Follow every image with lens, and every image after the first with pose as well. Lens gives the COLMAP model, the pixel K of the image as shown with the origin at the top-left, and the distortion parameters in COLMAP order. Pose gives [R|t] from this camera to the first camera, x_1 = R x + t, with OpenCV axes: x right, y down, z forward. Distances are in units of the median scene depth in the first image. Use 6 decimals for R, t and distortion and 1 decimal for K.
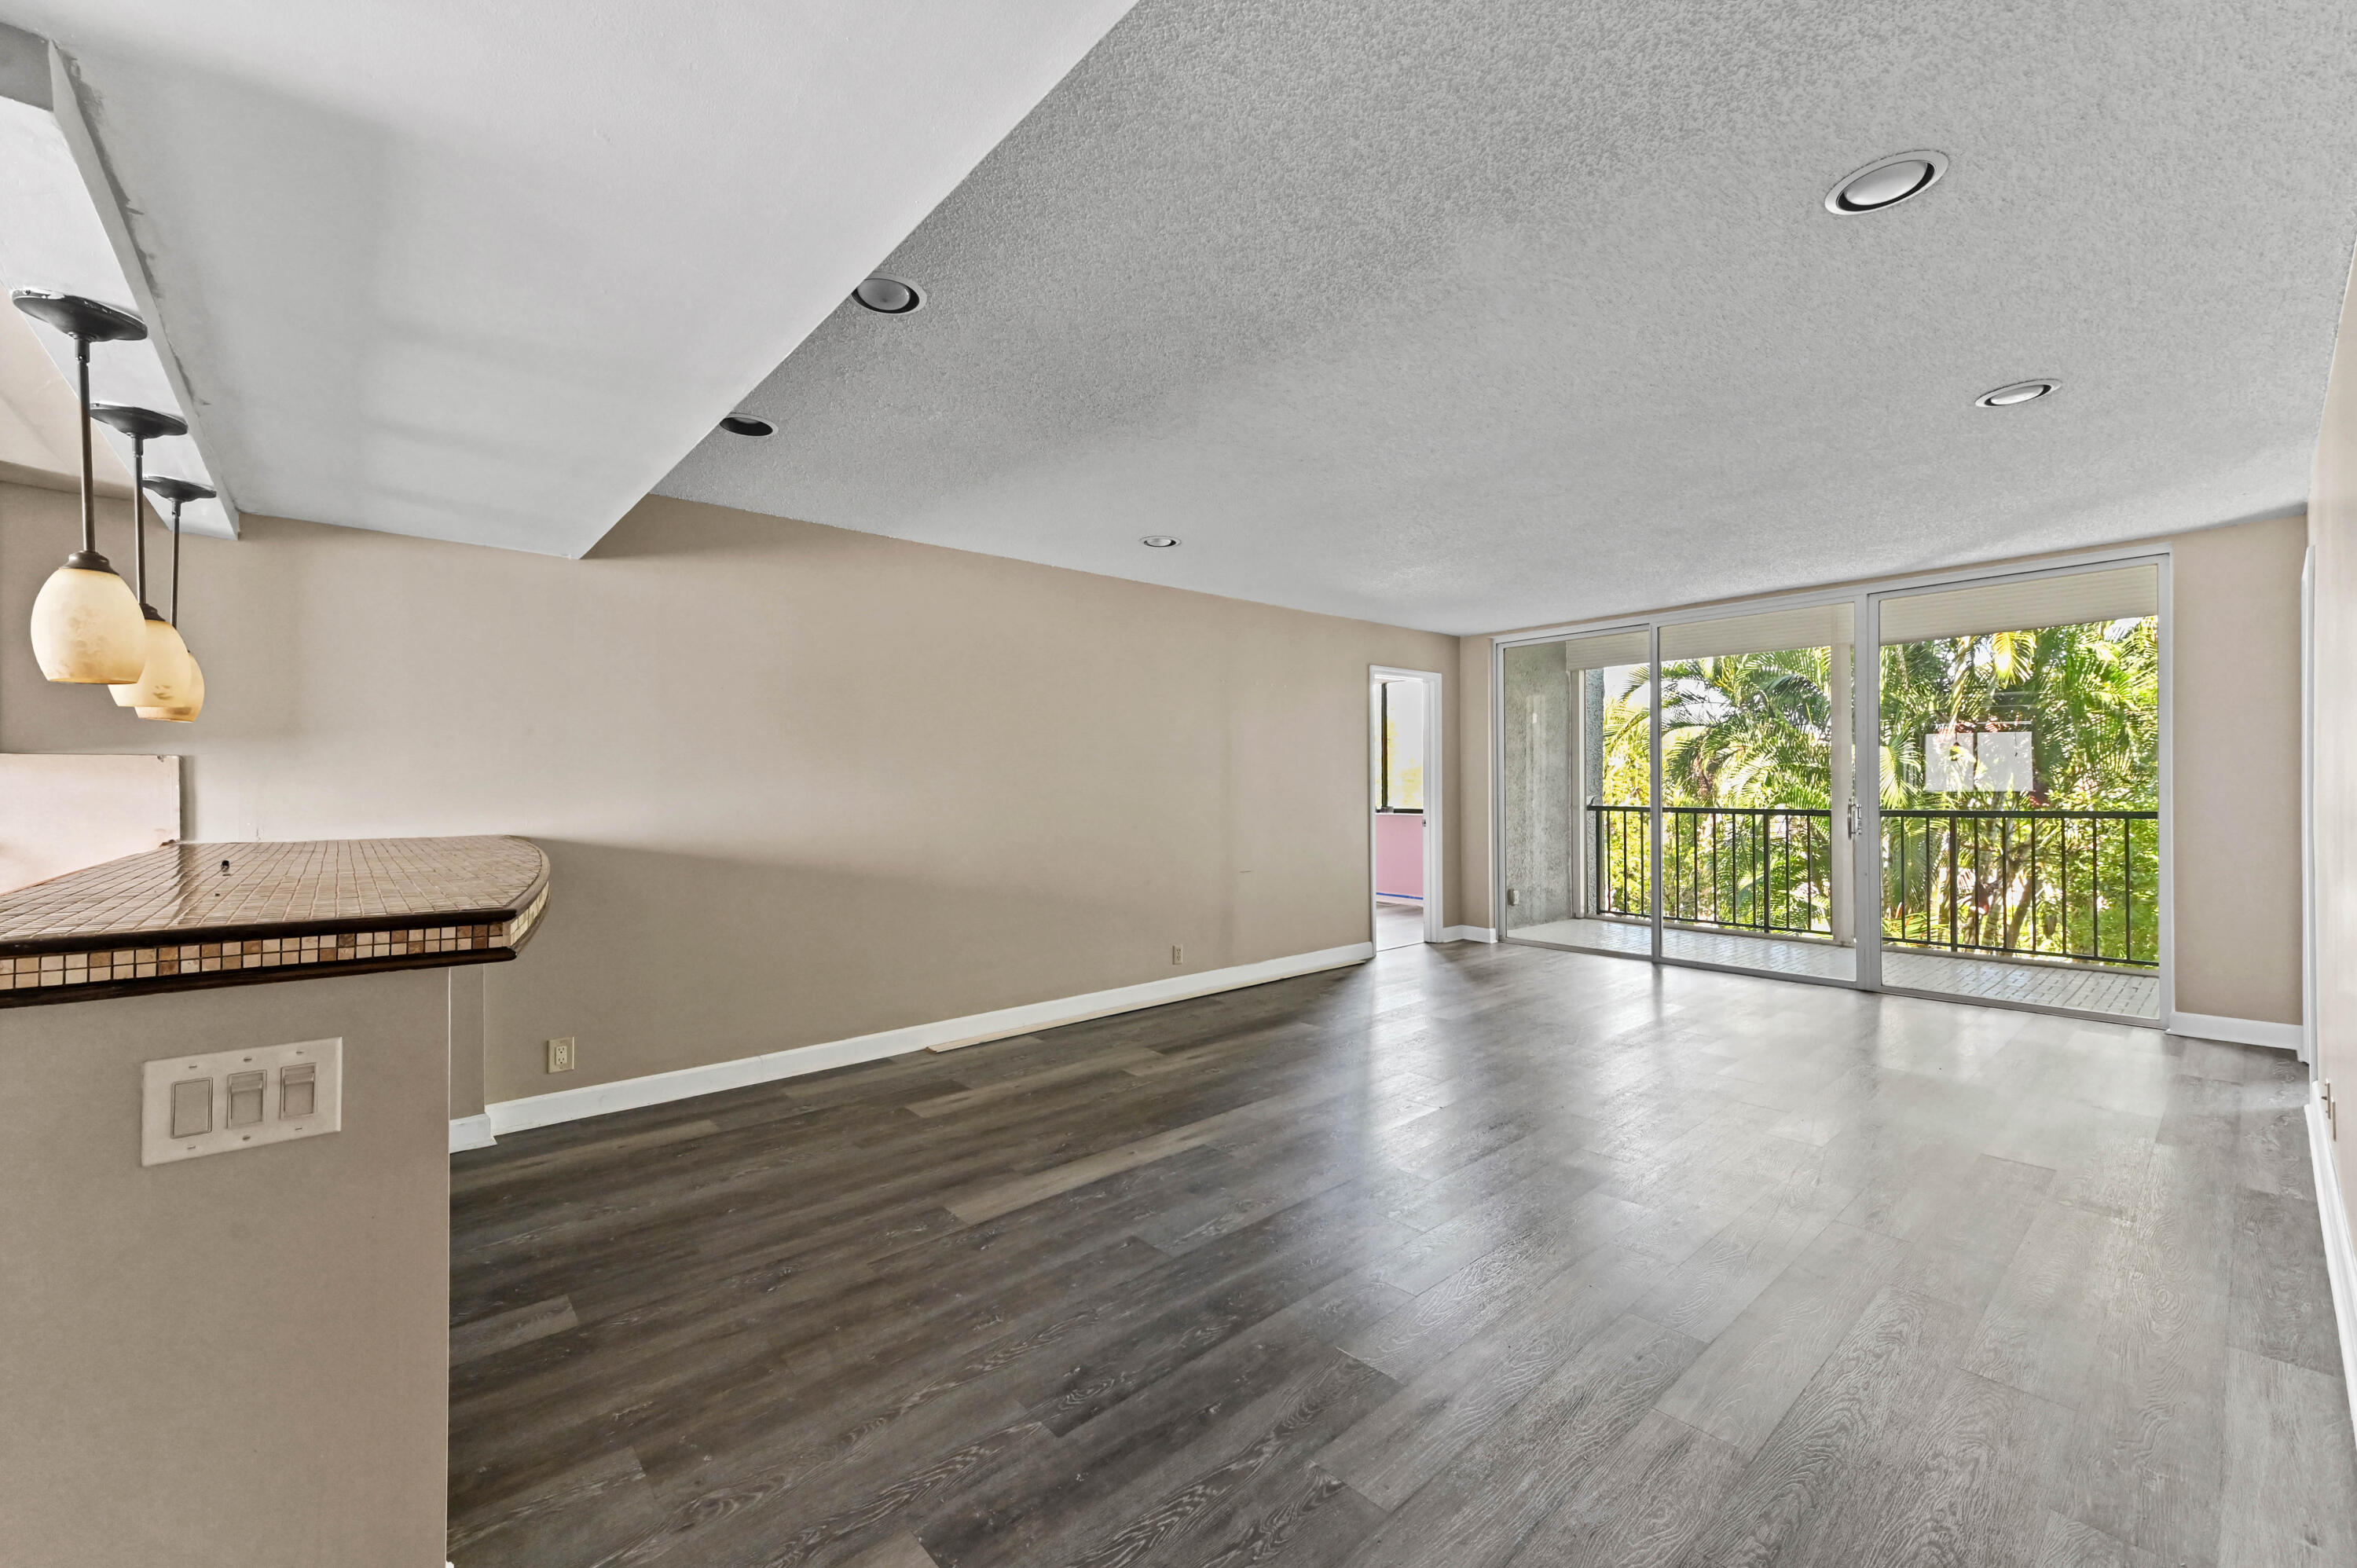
lens RADIAL K [[948.0, 0, 1200.5], [0, 948.0, 782.2], [0, 0, 1]] dist [0.034942, 0.000033]
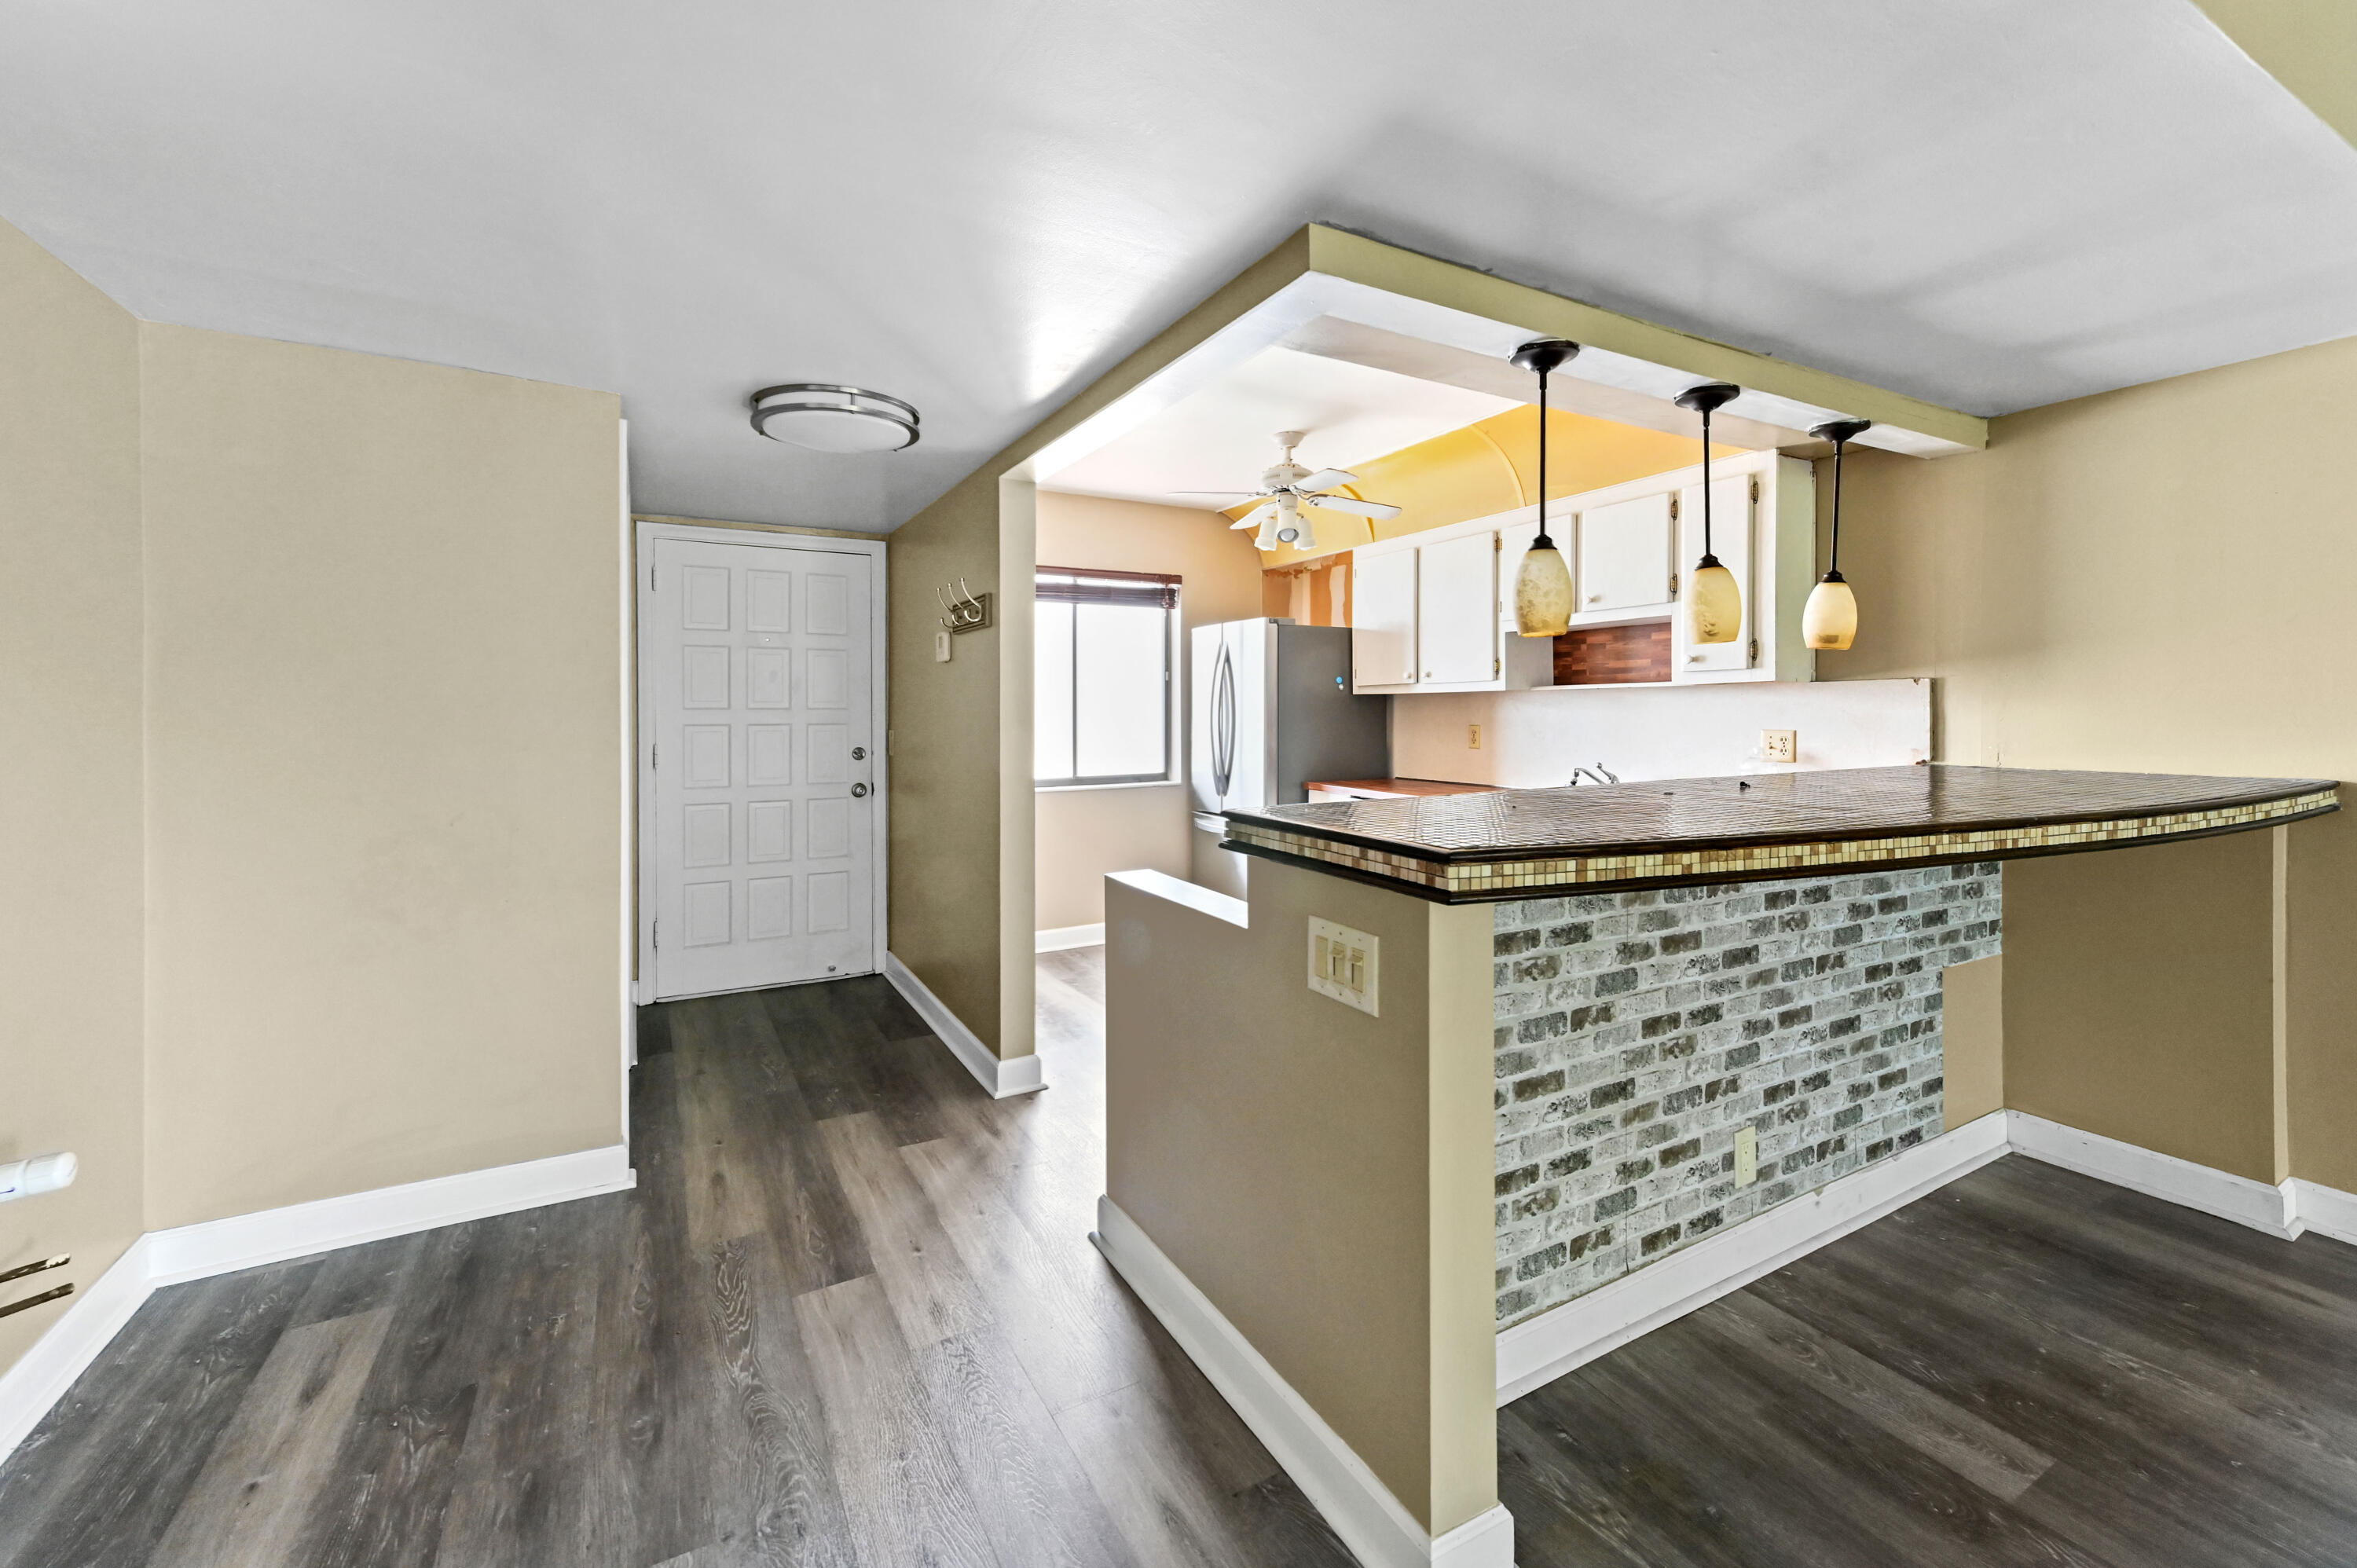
lens RADIAL K [[947.0, 0, 1173.9], [0, 947.0, 718.2], [0, 0, 1]] dist [0.017788, -0.000104]
pose [[-0.234830, 0.011594, -0.971967, 0.063697], [0.013336, 0.999873, 0.008705, -0.002758], [0.971945, -0.010918, -0.234955, 0.245064]]
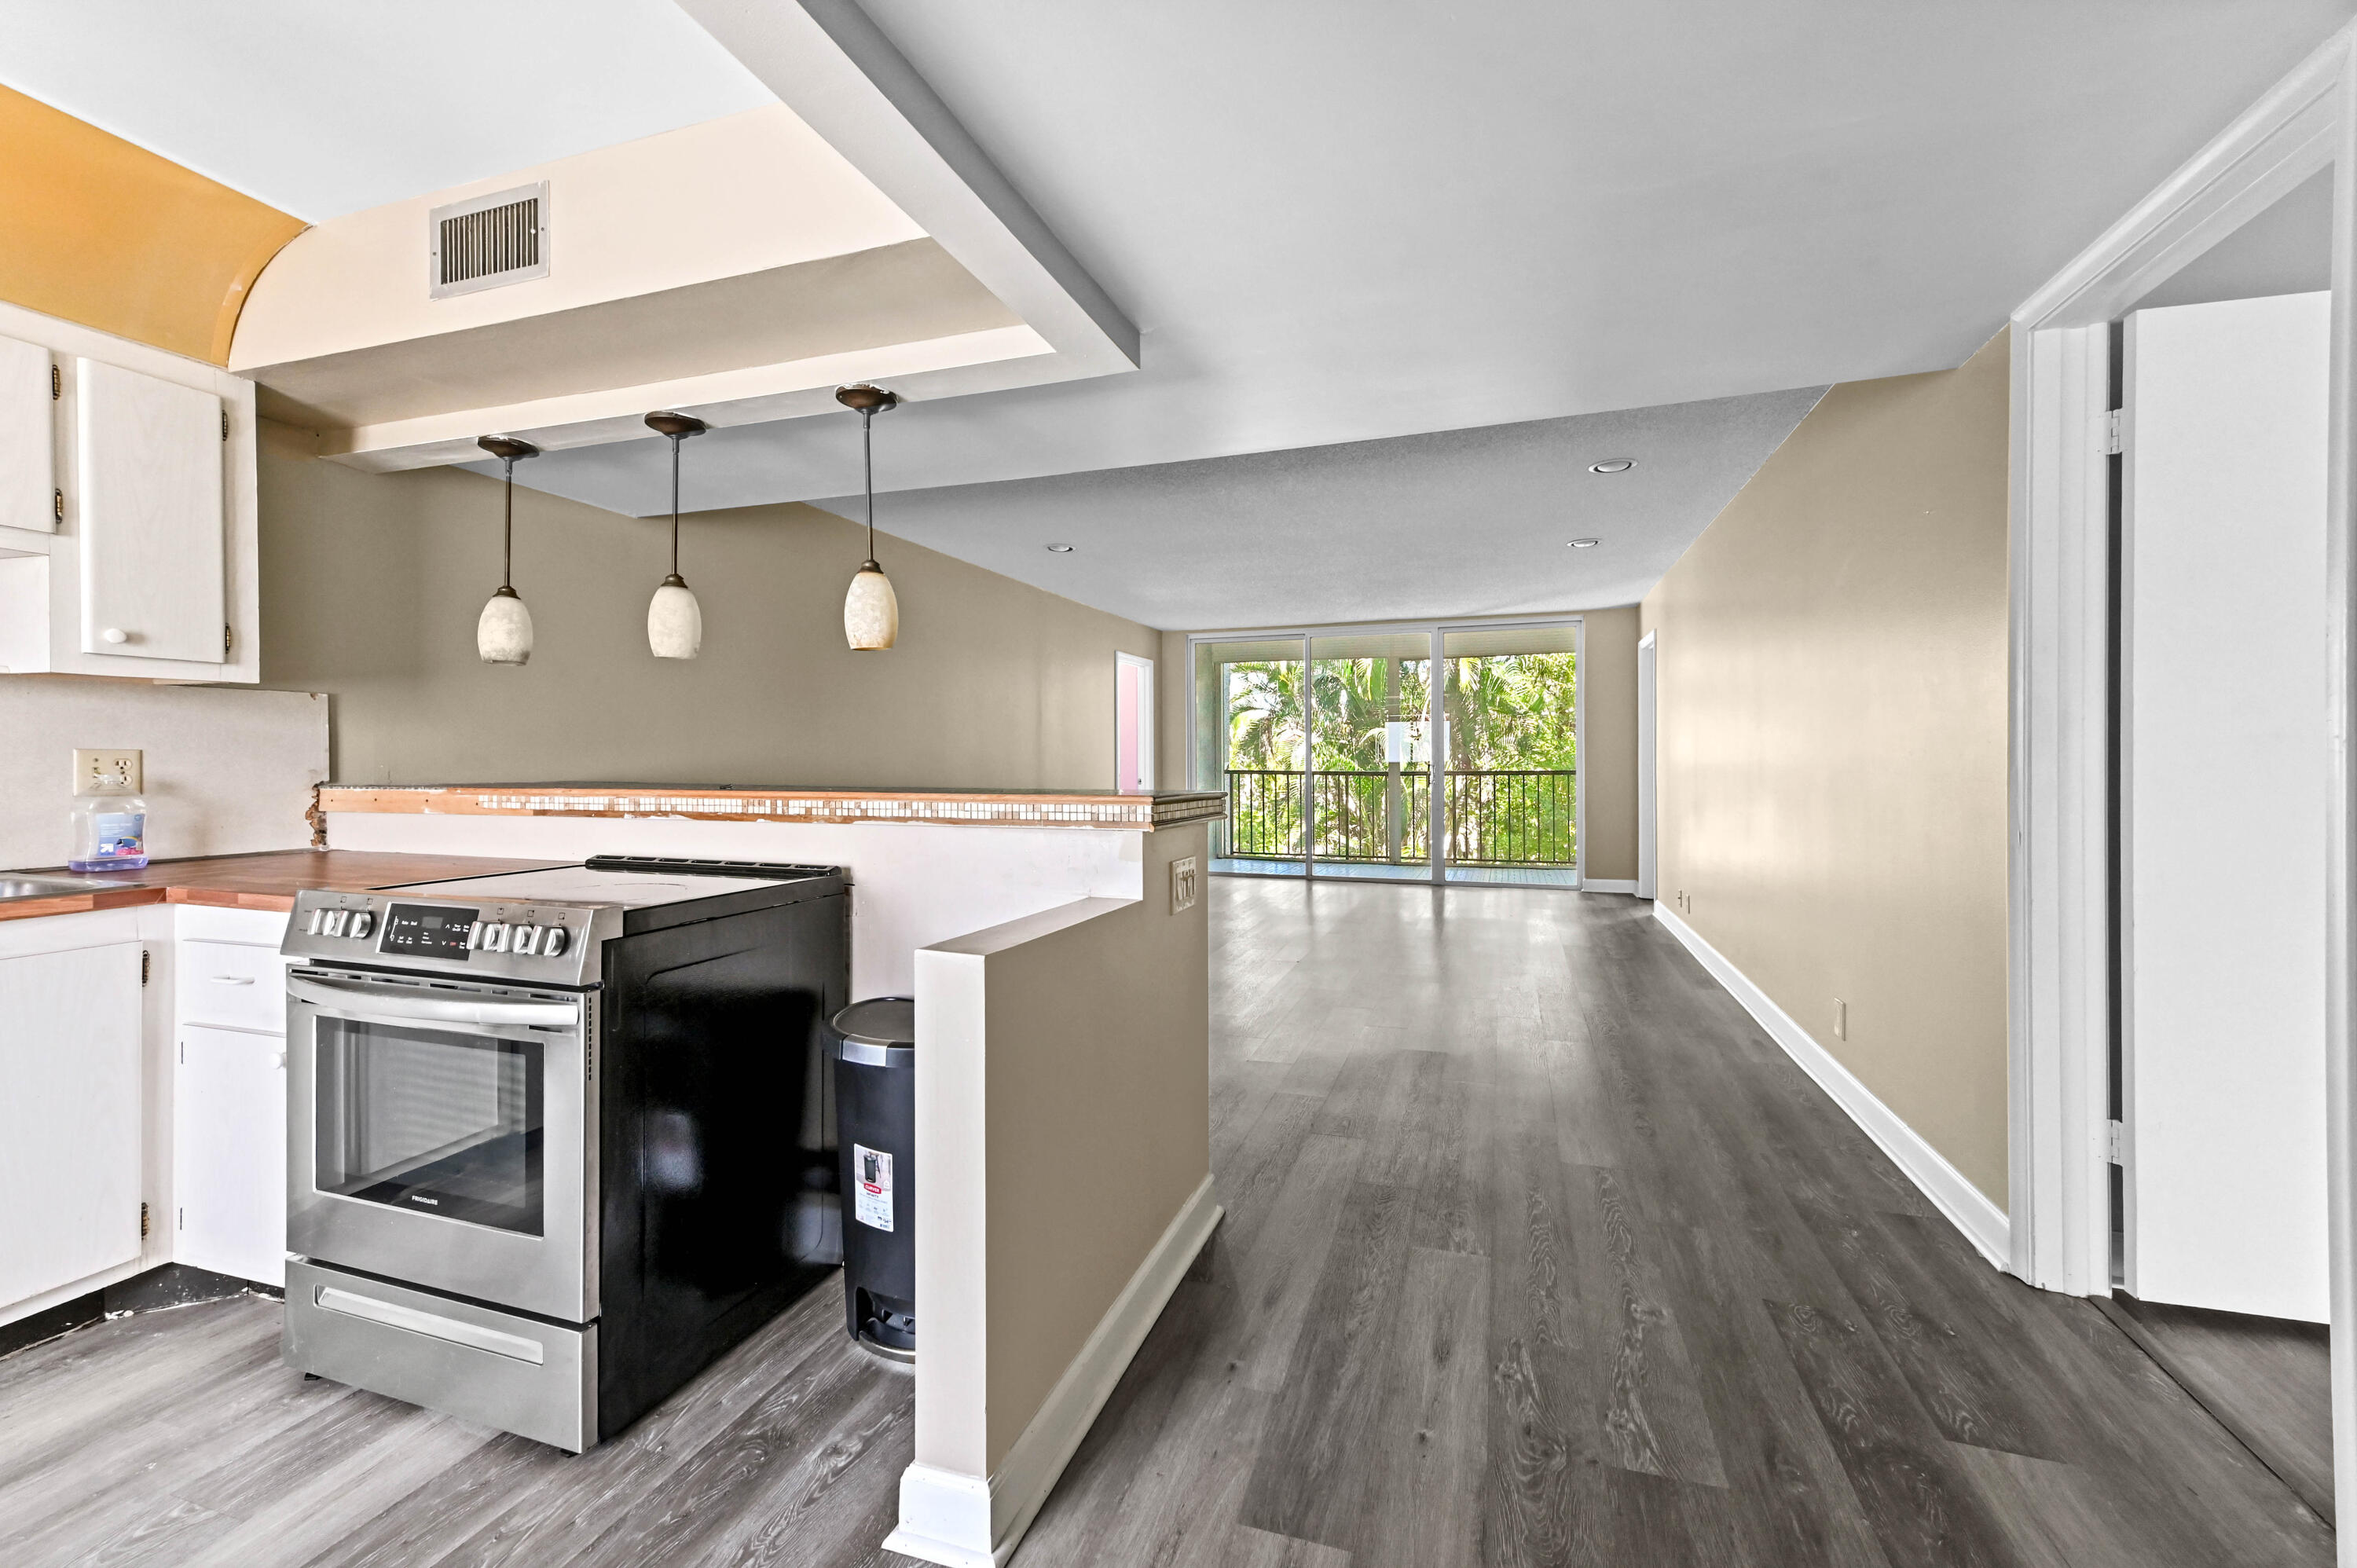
lens RADIAL K [[933.3, 0, 1180.4], [0, 933.3, 767.3], [0, 0, 1]] dist [0.017659, 0.000112]
pose [[0.878989, 0.001785, 0.476839, -0.396507], [-0.006878, 0.999936, 0.008935, 0.017039], [-0.476793, -0.011133, 0.878945, -0.118880]]
